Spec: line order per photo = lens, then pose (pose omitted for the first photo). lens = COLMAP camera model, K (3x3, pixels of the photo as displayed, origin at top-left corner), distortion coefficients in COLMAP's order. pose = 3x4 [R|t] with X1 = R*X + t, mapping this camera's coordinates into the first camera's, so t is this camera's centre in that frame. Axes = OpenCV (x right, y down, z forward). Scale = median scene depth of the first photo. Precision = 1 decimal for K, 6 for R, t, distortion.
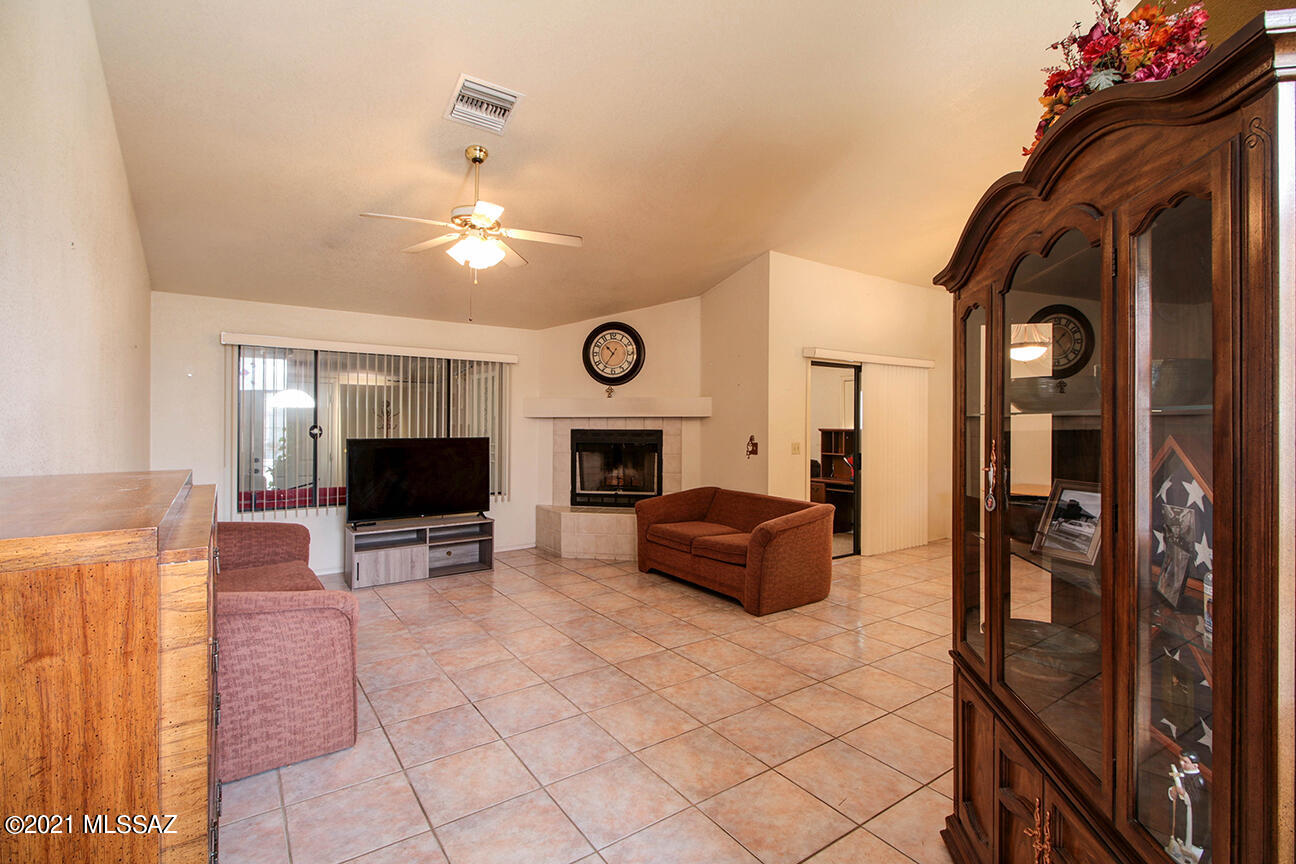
lens RADIAL K [[594.1, 0, 648.5], [0, 594.1, 427.7], [0, 0, 1]] dist [0.028339, -0.014843]
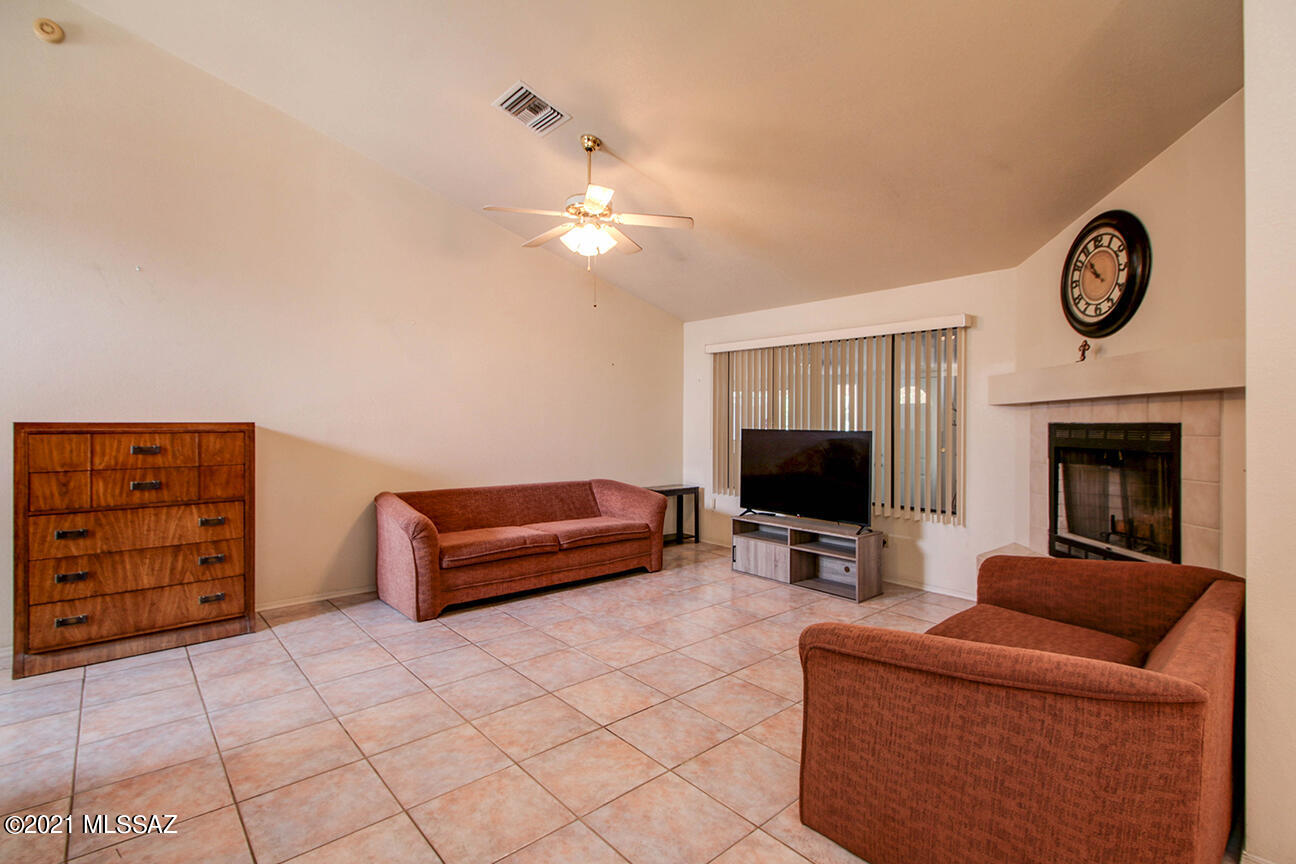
lens RADIAL K [[594.1, 0, 648.5], [0, 594.1, 427.7], [0, 0, 1]] dist [0.028339, -0.014843]
pose [[0.113947, 0.005145, -0.993474, 0.640854], [-0.018779, 0.999819, 0.003024, 0.019822], [0.993309, 0.018311, 0.114023, 0.854183]]
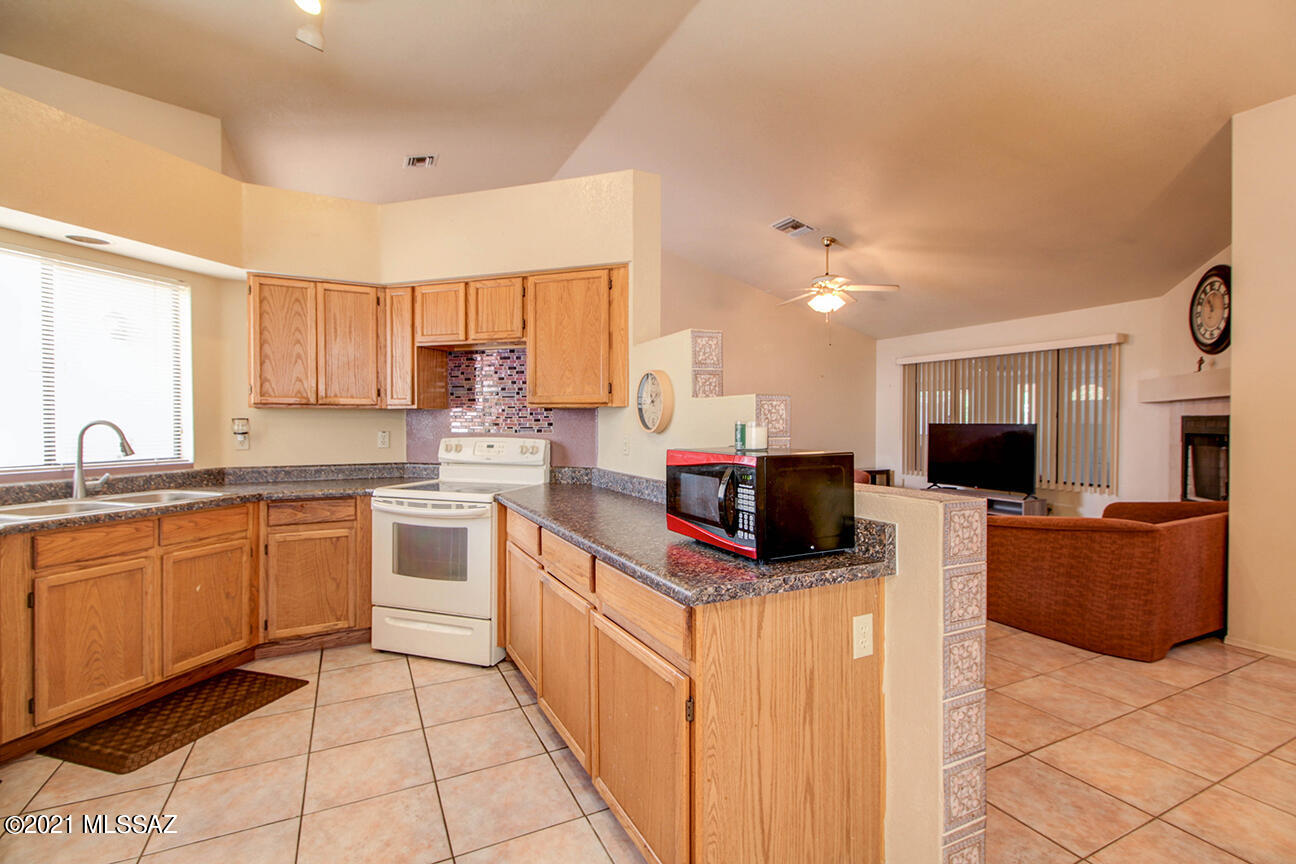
lens RADIAL K [[612.8, 0, 652.3], [0, 612.8, 436.5], [0, 0, 1]] dist [0.022772, -0.000711]
pose [[-0.129830, 0.020578, -0.991323, 1.217177], [-0.009341, 0.999715, 0.021976, 0.028293], [0.991492, 0.012113, -0.129601, 0.650801]]
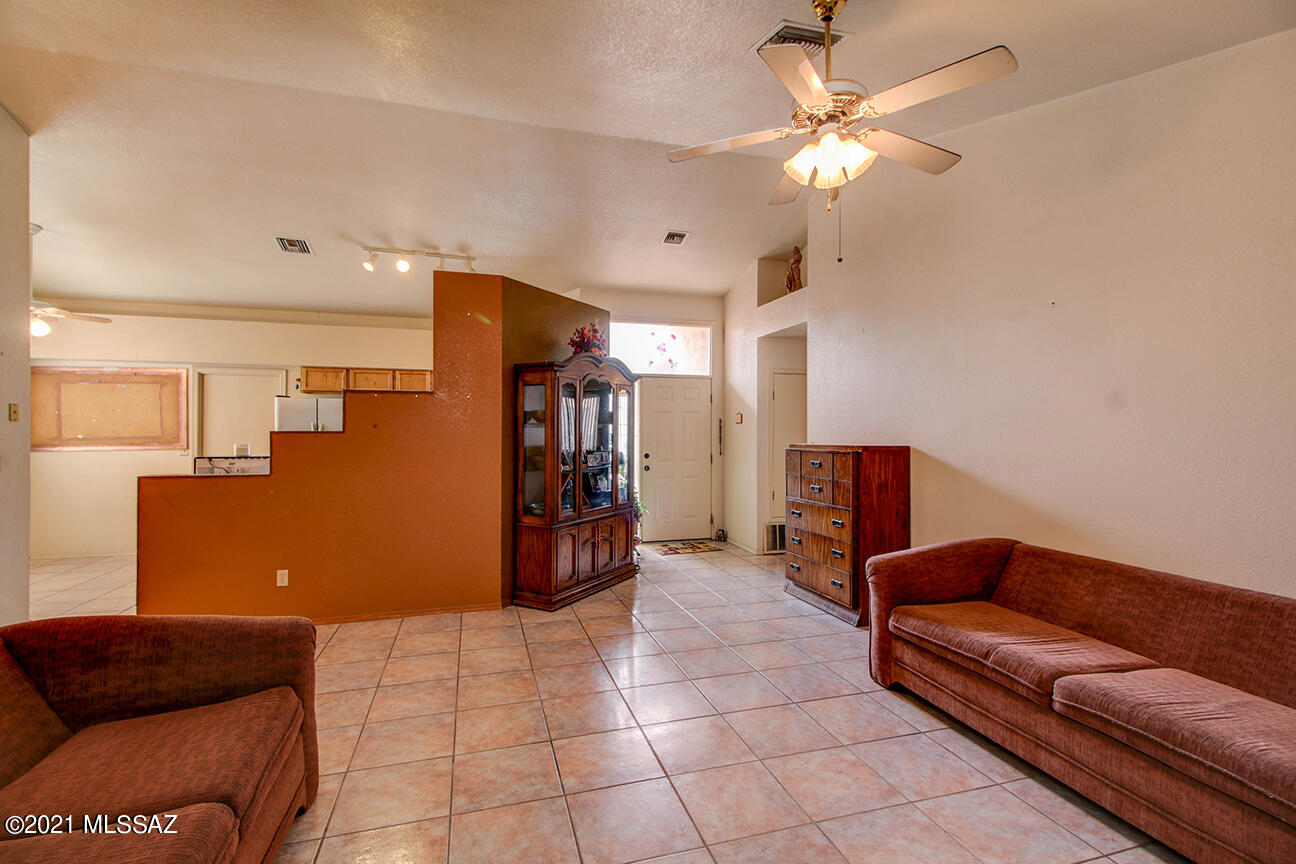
lens RADIAL K [[592.9, 0, 651.4], [0, 592.9, 435.9], [0, 0, 1]] dist [0.001504, -0.000511]
pose [[-0.948724, -0.007740, 0.316011, -0.270201], [-0.002015, 0.999828, 0.018439, -0.009022], [-0.316100, 0.016857, -0.948576, 1.441405]]
